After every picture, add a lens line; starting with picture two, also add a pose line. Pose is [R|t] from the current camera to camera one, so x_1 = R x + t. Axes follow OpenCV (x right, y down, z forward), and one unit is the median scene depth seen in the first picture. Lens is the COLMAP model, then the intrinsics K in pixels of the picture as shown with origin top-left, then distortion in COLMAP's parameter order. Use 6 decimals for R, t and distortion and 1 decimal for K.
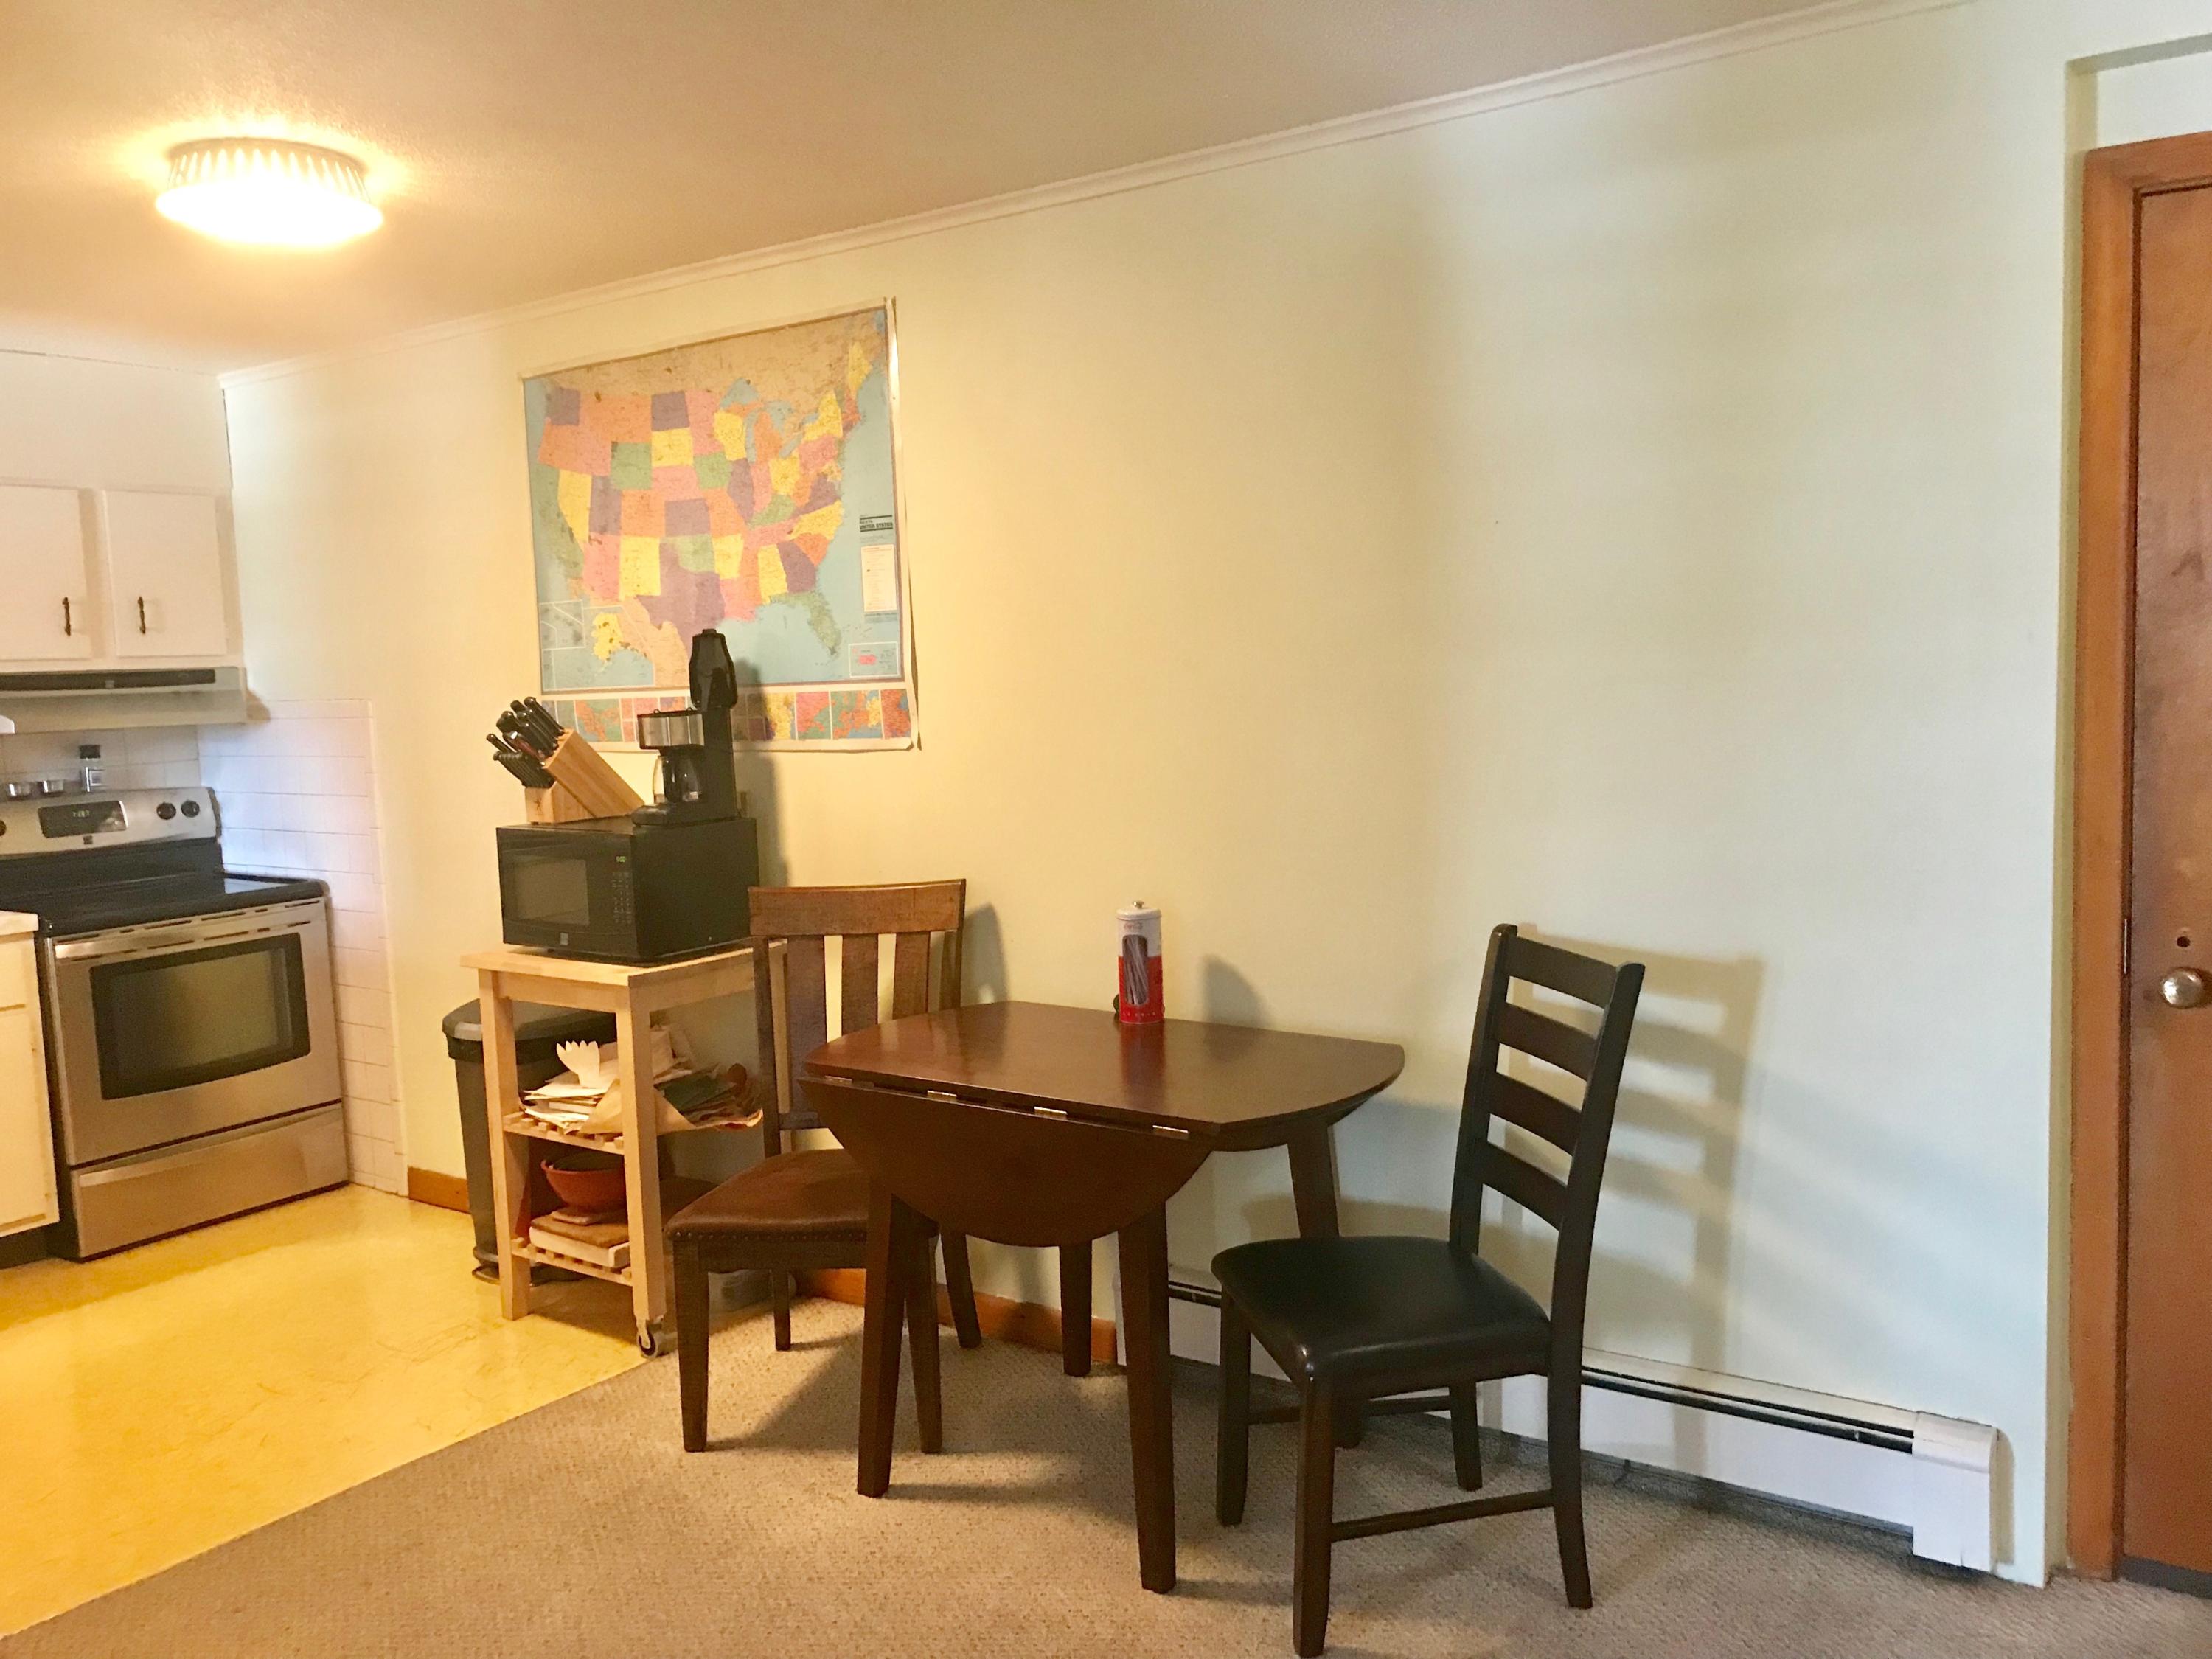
lens RADIAL K [[1768.2, 0, 1106.0], [0, 1768.2, 829.5], [0, 0, 1]] dist [0.006104, -0.054364]
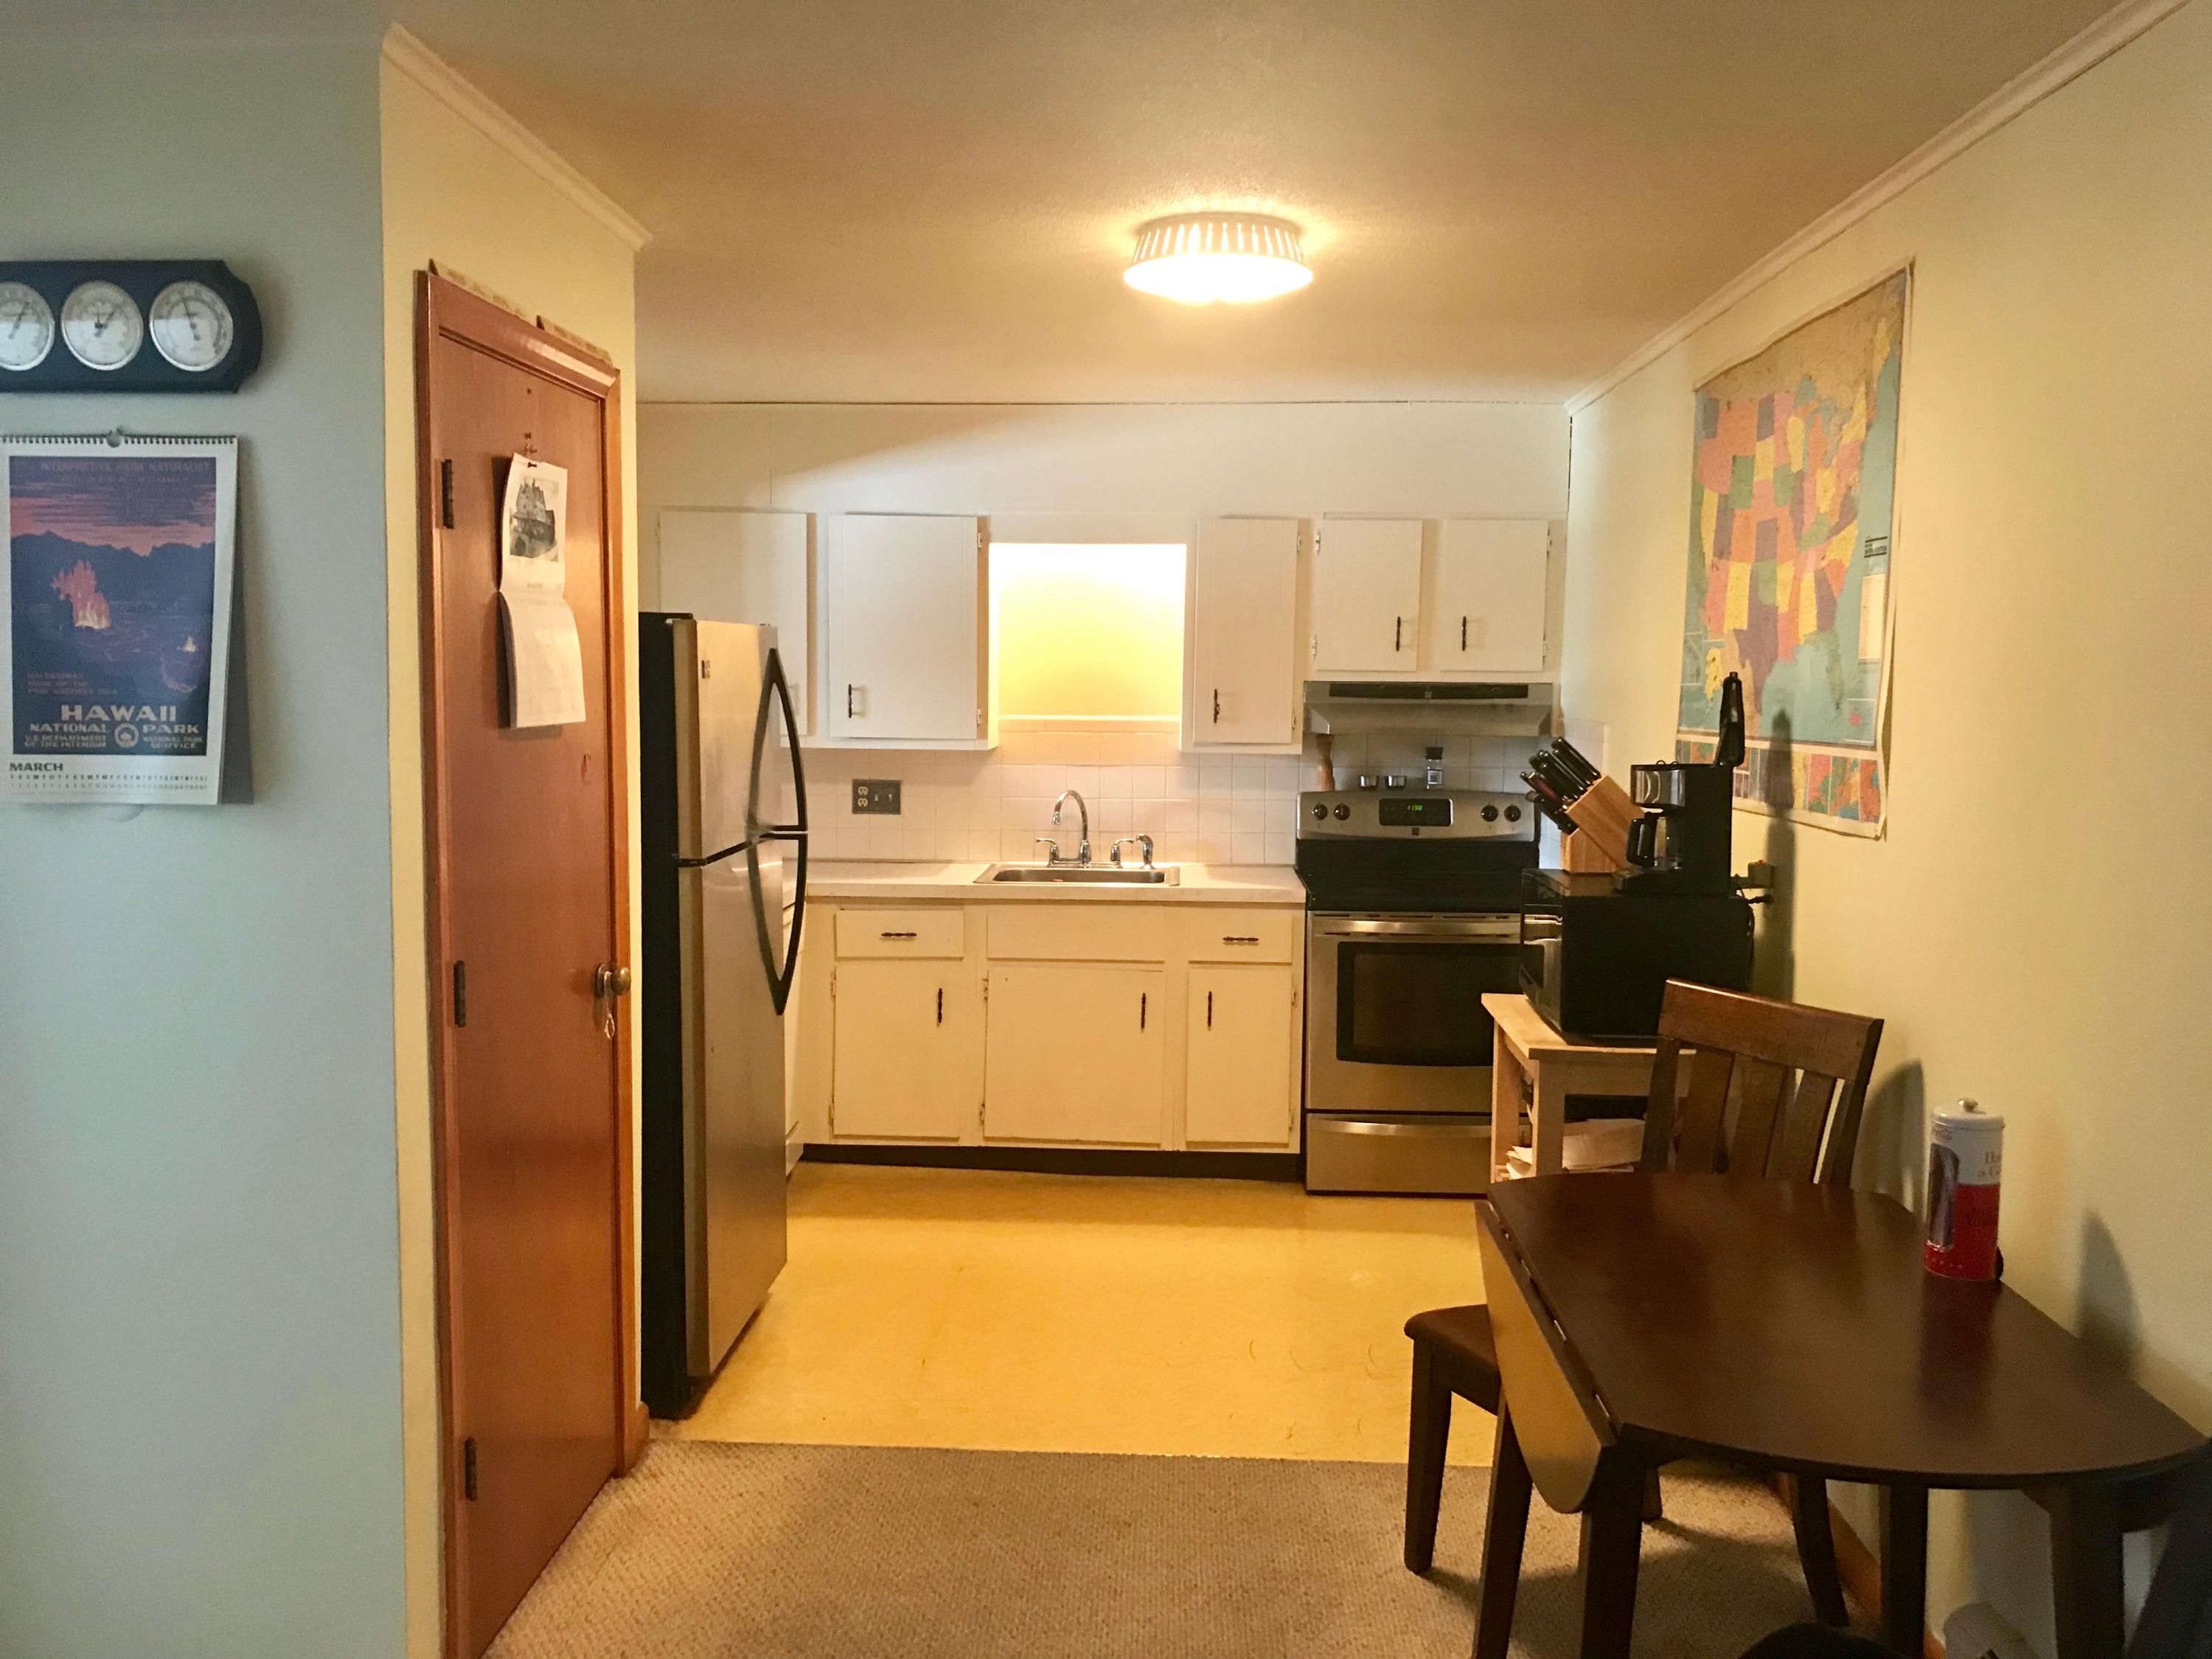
lens RADIAL K [[1768.2, 0, 1106.0], [0, 1768.2, 829.5], [0, 0, 1]] dist [0.006104, -0.054364]
pose [[0.530390, 0.112544, -0.840250, 0.299965], [-0.107235, 0.992094, 0.065192, -0.053459], [0.840944, 0.055527, 0.538265, 0.251306]]
